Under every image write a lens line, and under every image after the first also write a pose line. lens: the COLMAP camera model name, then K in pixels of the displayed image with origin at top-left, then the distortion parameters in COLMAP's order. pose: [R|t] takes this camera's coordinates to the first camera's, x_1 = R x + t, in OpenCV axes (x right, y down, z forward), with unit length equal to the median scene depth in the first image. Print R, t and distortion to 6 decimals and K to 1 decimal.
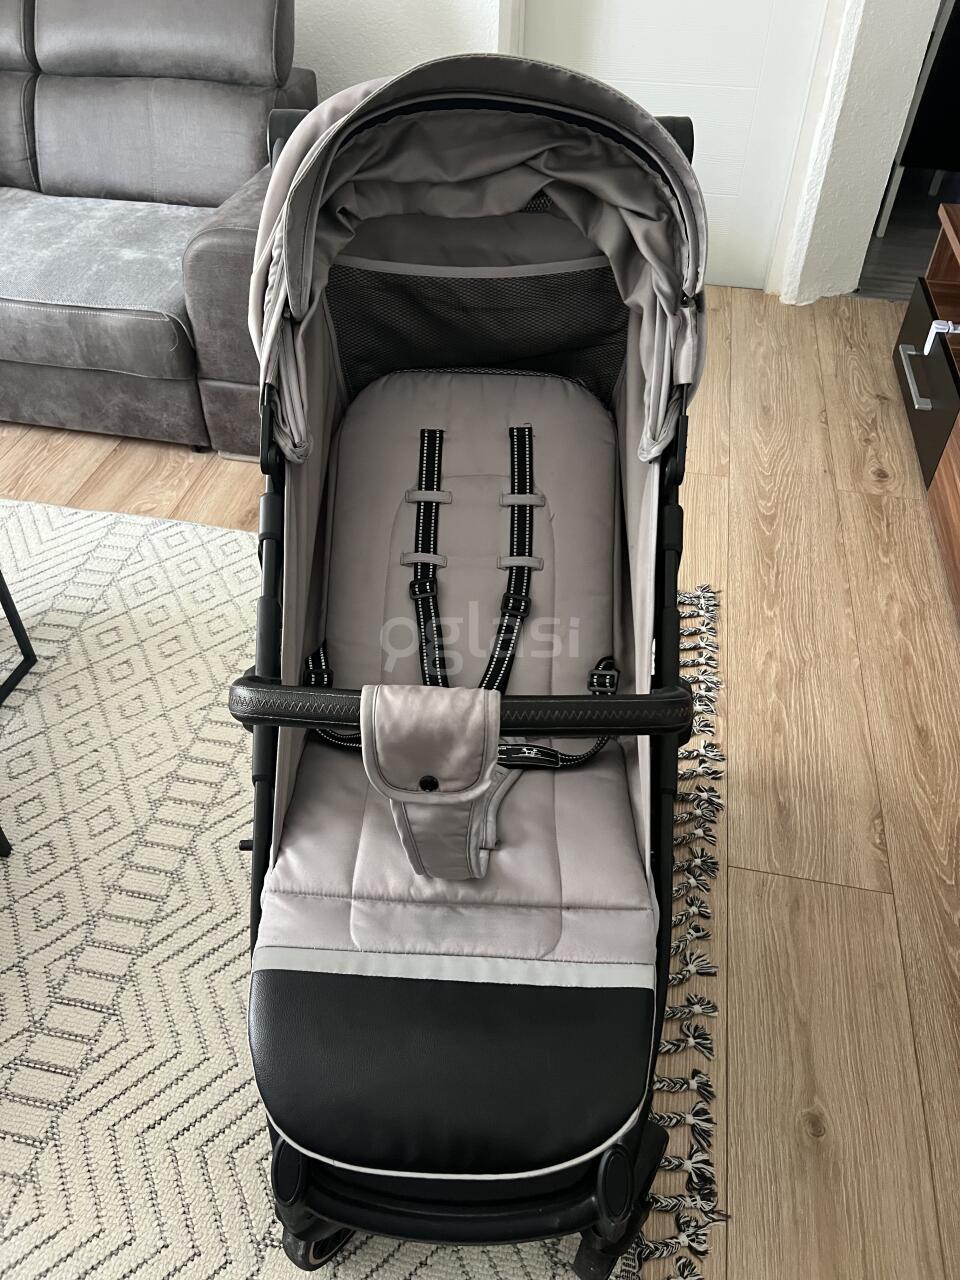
lens RADIAL K [[961.7, 0, 467.5], [0, 961.7, 631.2], [0, 0, 1]] dist [0.035908, -0.043797]
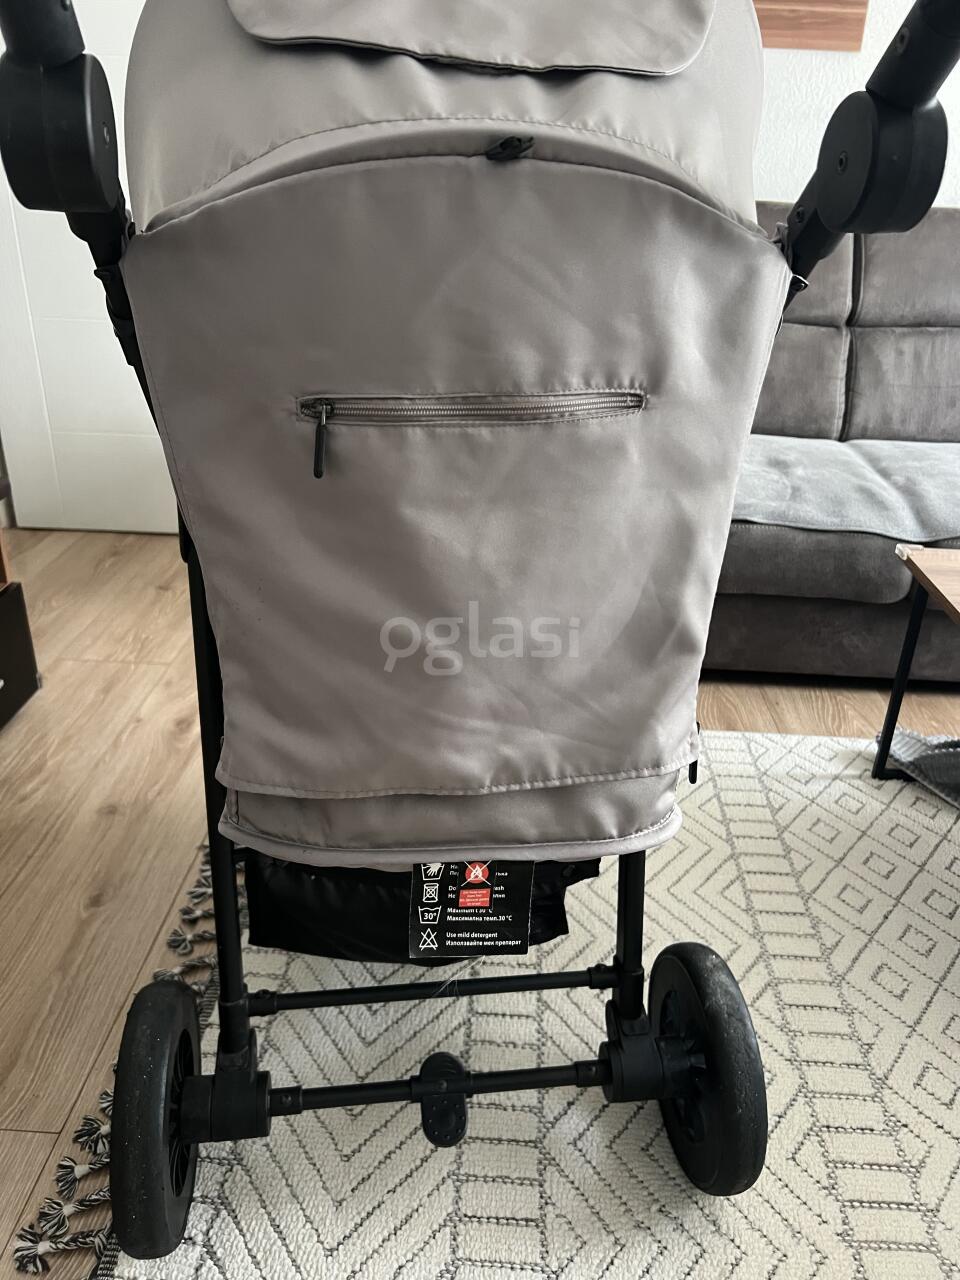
lens RADIAL K [[961.7, 0, 473.8], [0, 961.7, 646.0], [0, 0, 1]] dist [0.035908, -0.043797]
pose [[-0.988562, 0.033732, -0.146994, 0.056205], [-0.125386, 0.357775, 0.925352, -0.489246], [0.083805, 0.933199, -0.349453, 0.812217]]
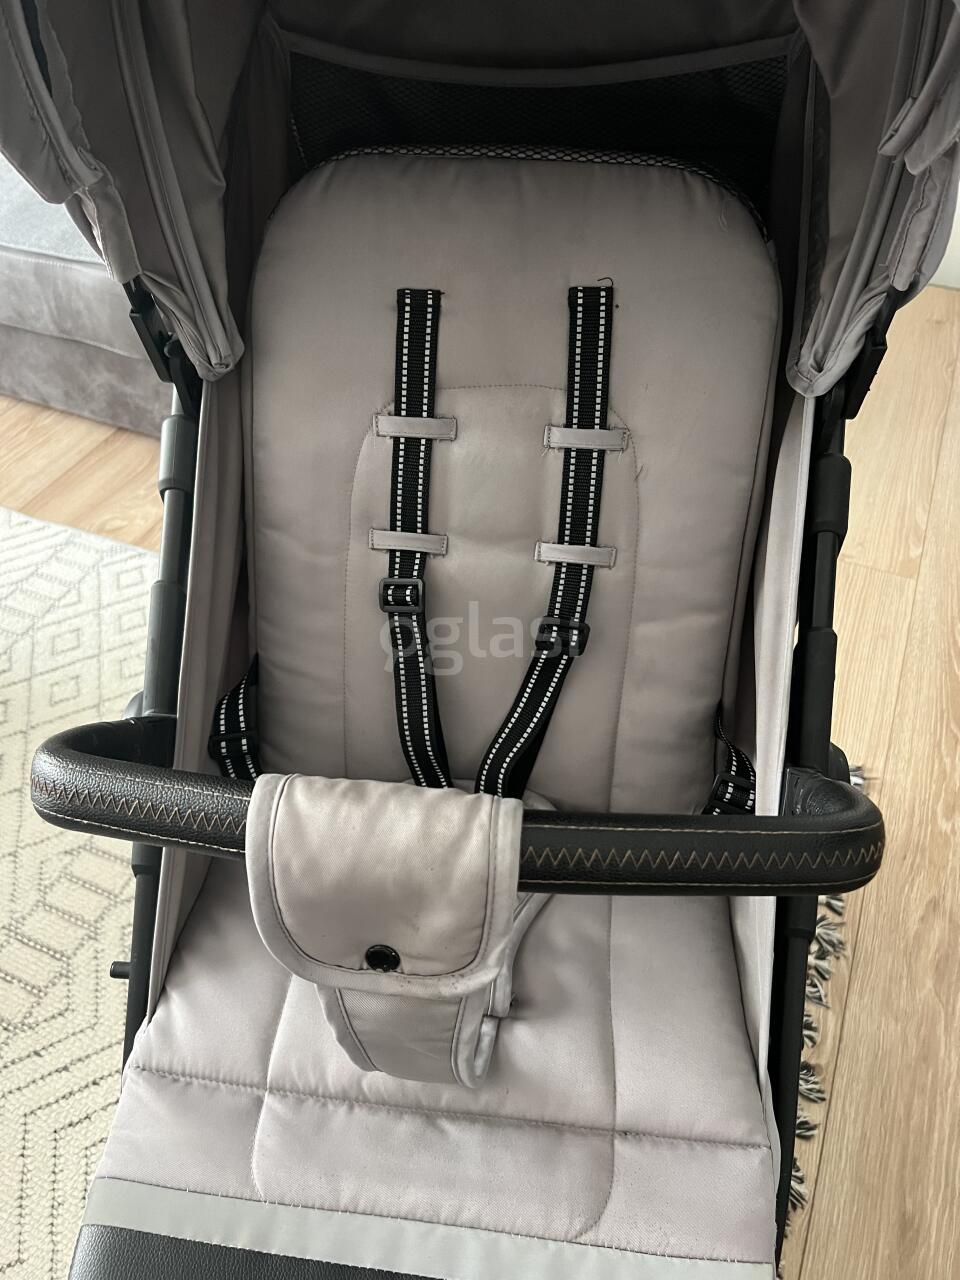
lens RADIAL K [[961.7, 0, 471.8], [0, 961.7, 635.6], [0, 0, 1]] dist [0.035908, -0.043797]
pose [[0.977509, 0.141701, -0.156196, 0.098637], [-0.134671, 0.989376, 0.054757, -0.152286], [0.162295, -0.032491, 0.986207, 0.356223]]
